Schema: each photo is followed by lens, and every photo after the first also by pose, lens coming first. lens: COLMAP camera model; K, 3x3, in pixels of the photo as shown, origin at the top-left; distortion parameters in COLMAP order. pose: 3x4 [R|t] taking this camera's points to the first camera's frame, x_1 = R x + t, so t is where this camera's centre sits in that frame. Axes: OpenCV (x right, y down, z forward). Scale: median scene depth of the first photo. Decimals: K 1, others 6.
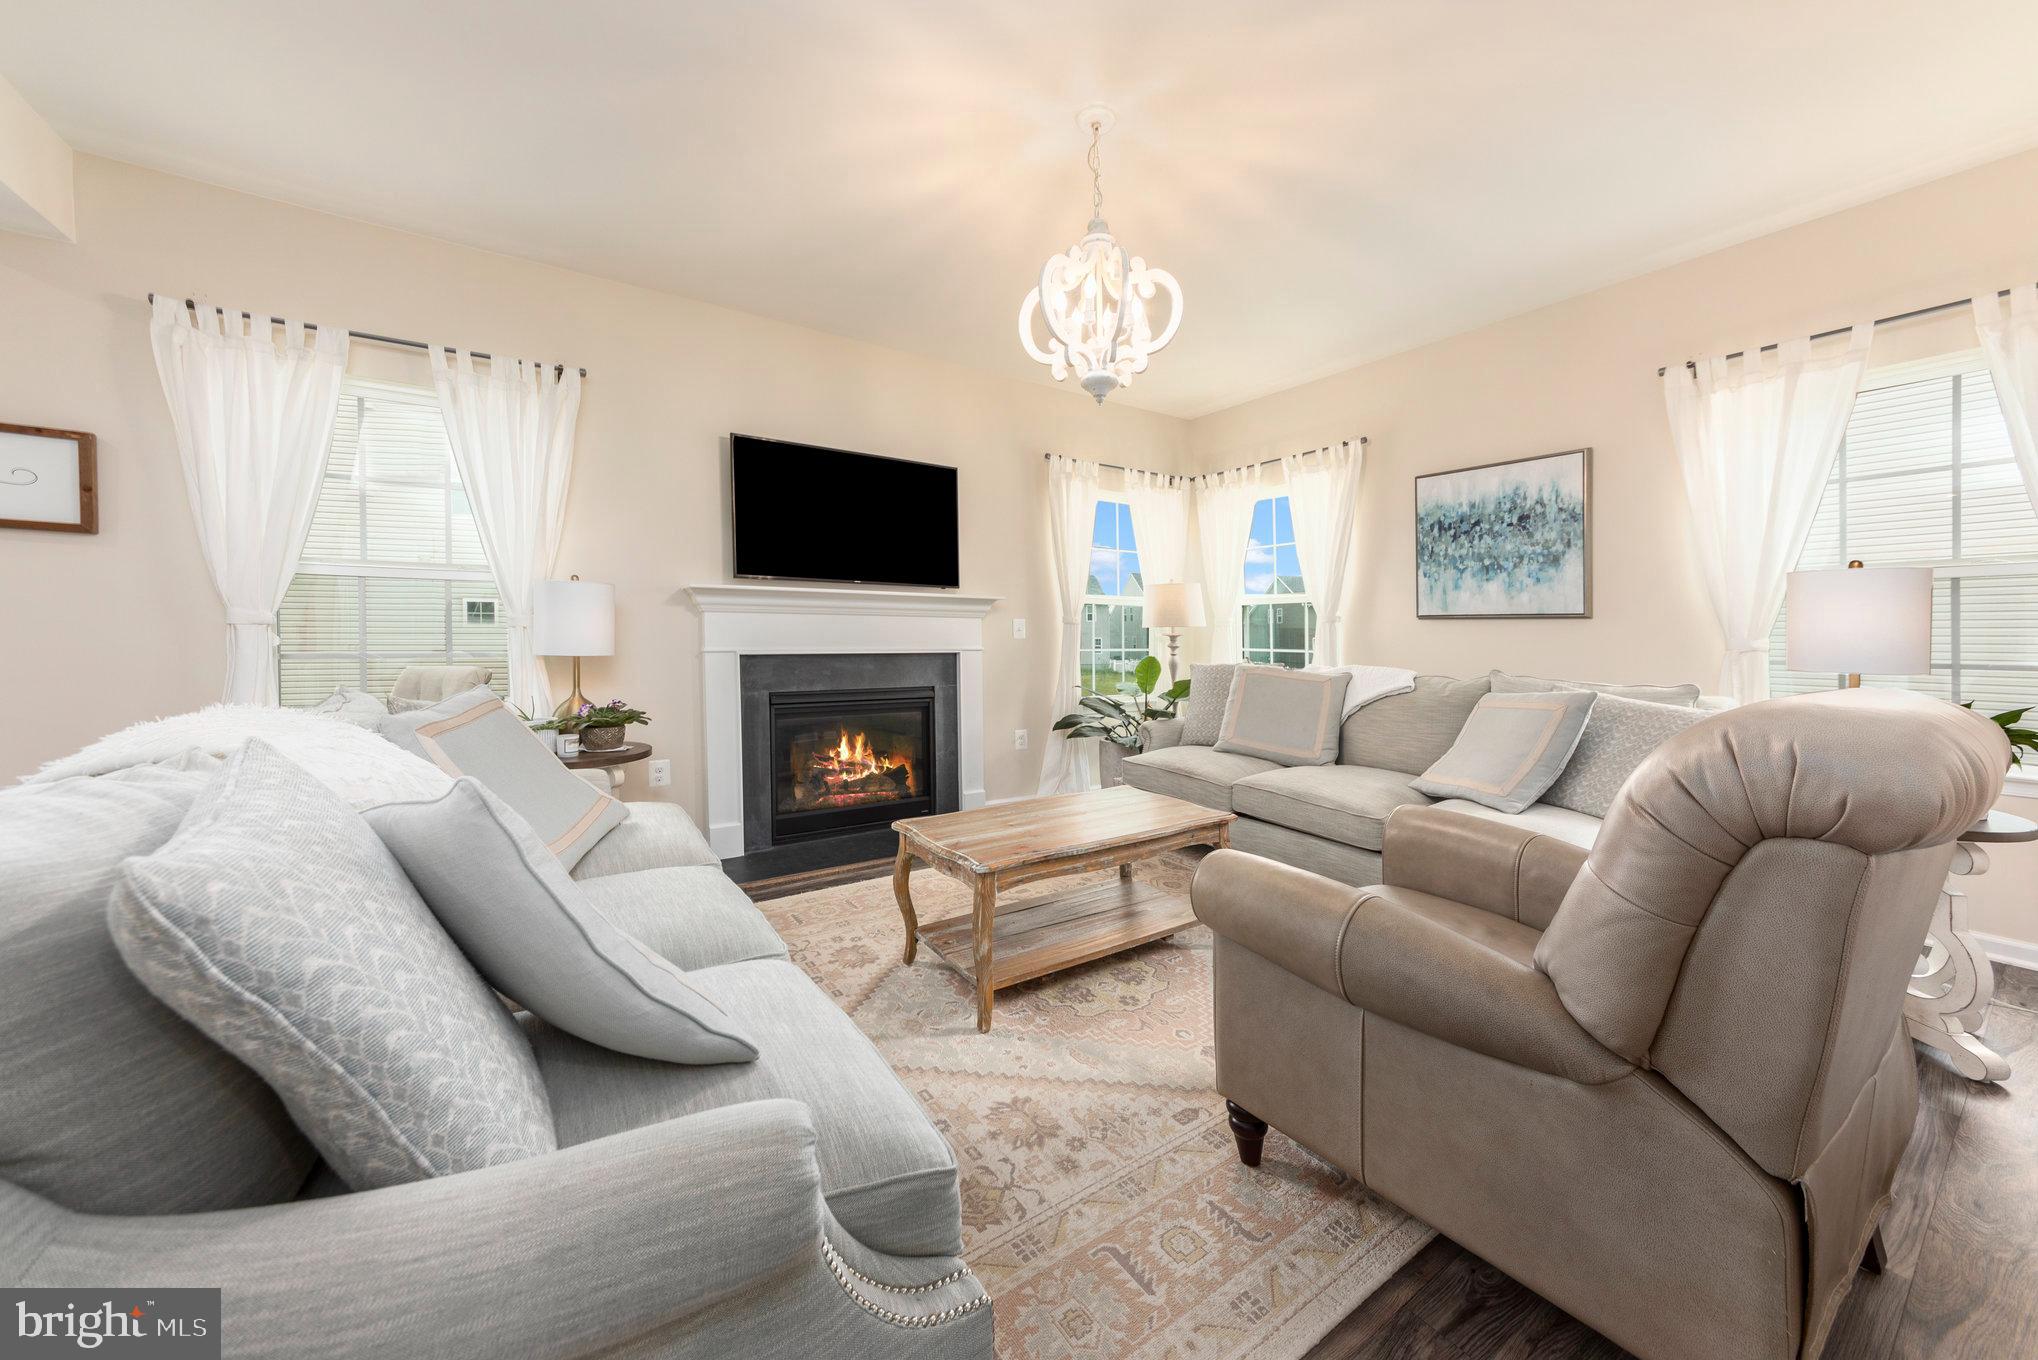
lens RADIAL K [[683.8, 0, 1085.0], [0, 683.8, 642.8], [0, 0, 1]] dist [0.009045, 0.000070]
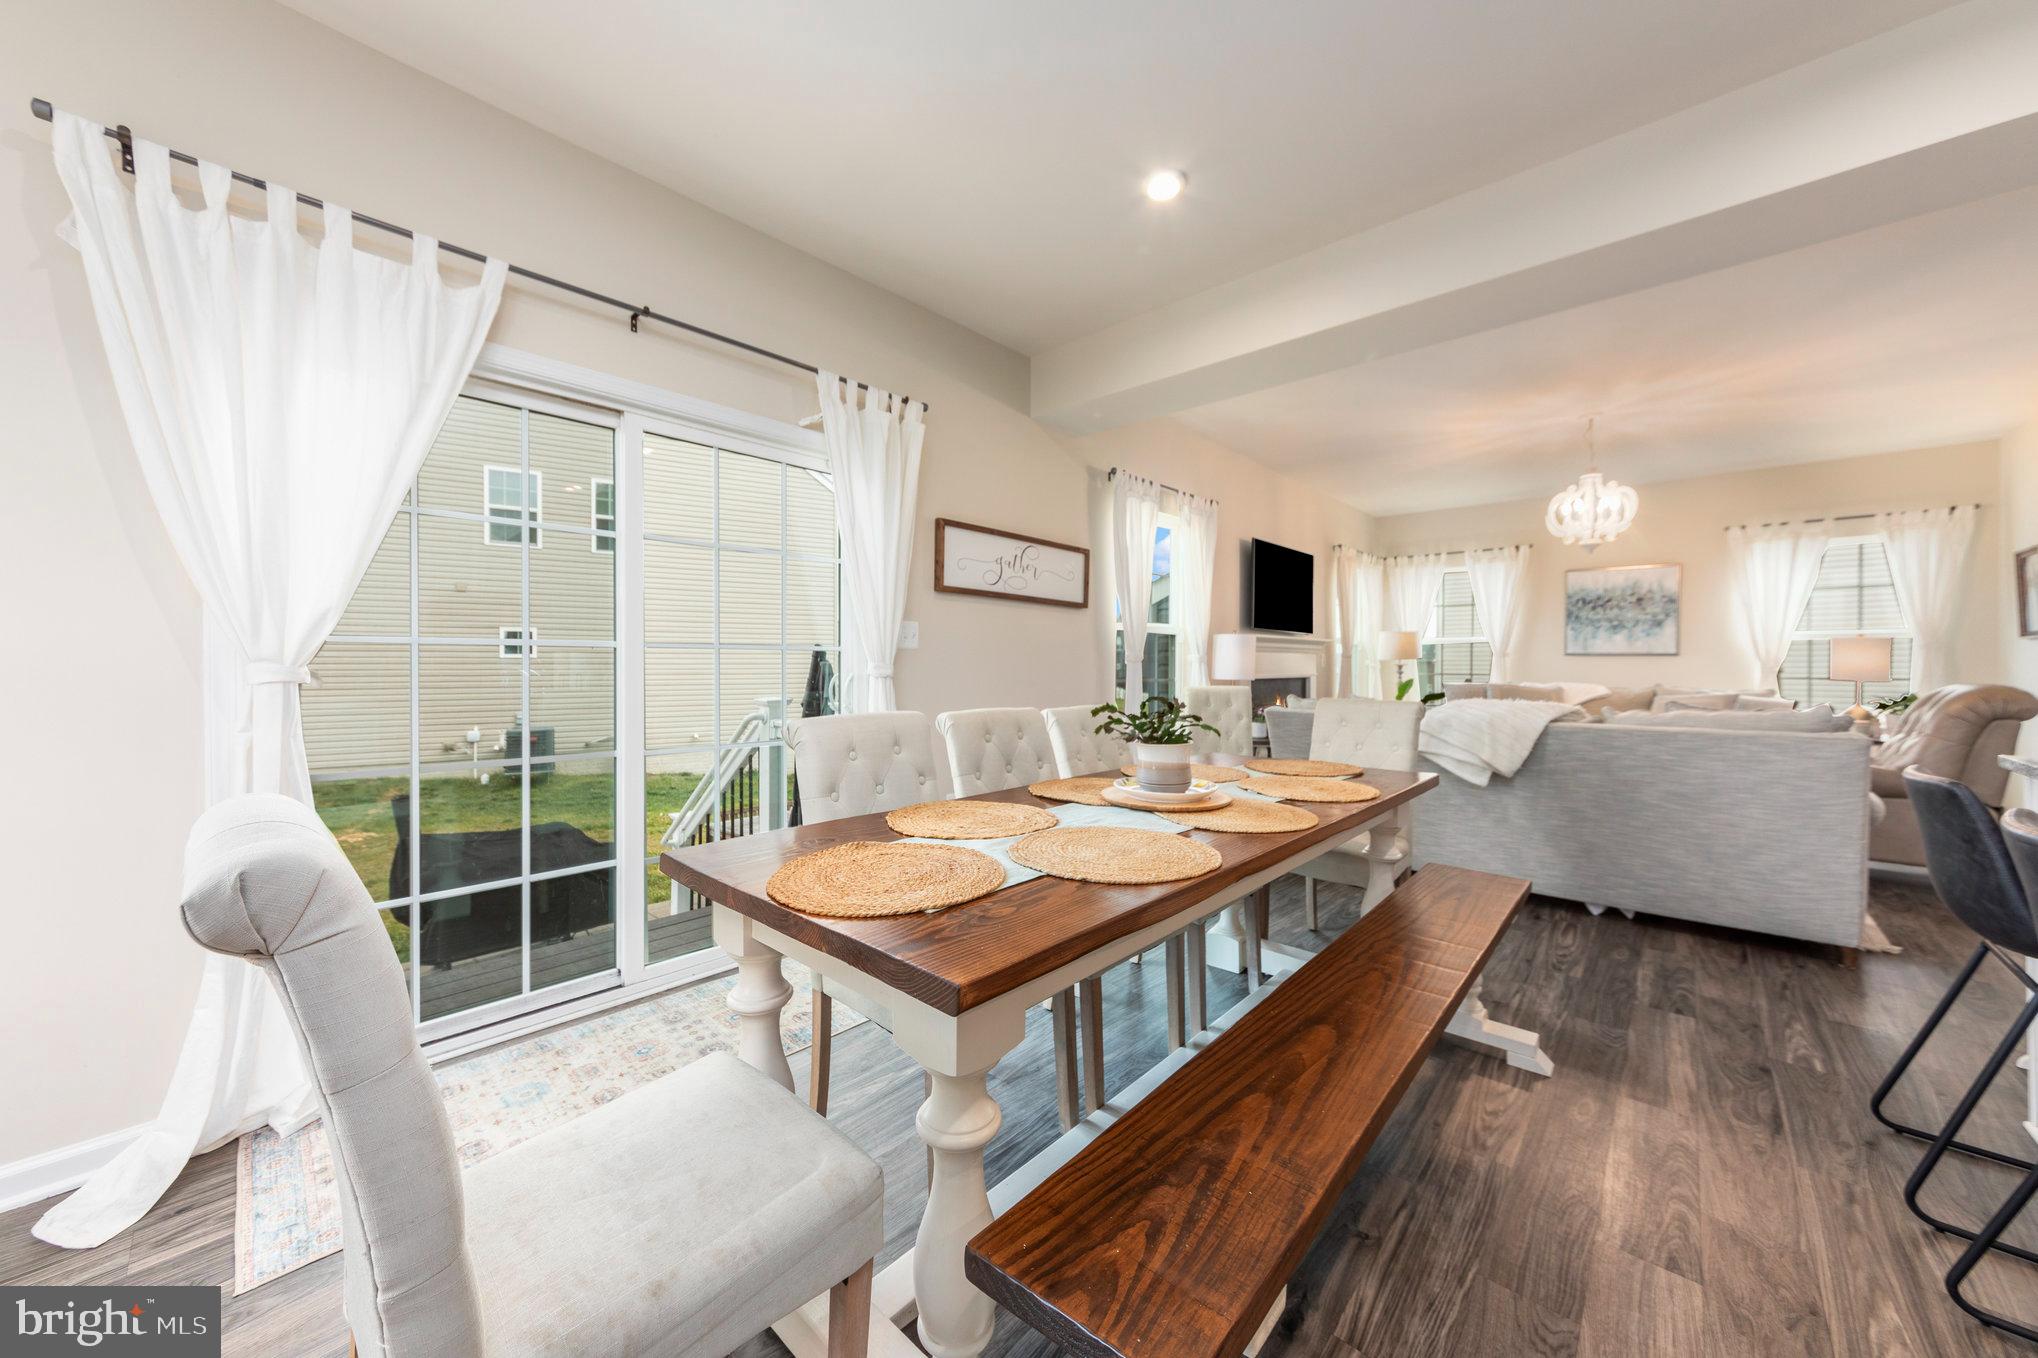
lens RADIAL K [[718.2, 0, 1019.0], [0, 718.2, 679.0], [0, 0, 1]] dist [0.017182, 0.000012]
pose [[0.973205, -0.004964, 0.229886, -1.333204], [0.001854, 0.999904, 0.013741, -0.004317], [-0.229932, -0.012947, 0.973121, -0.457428]]
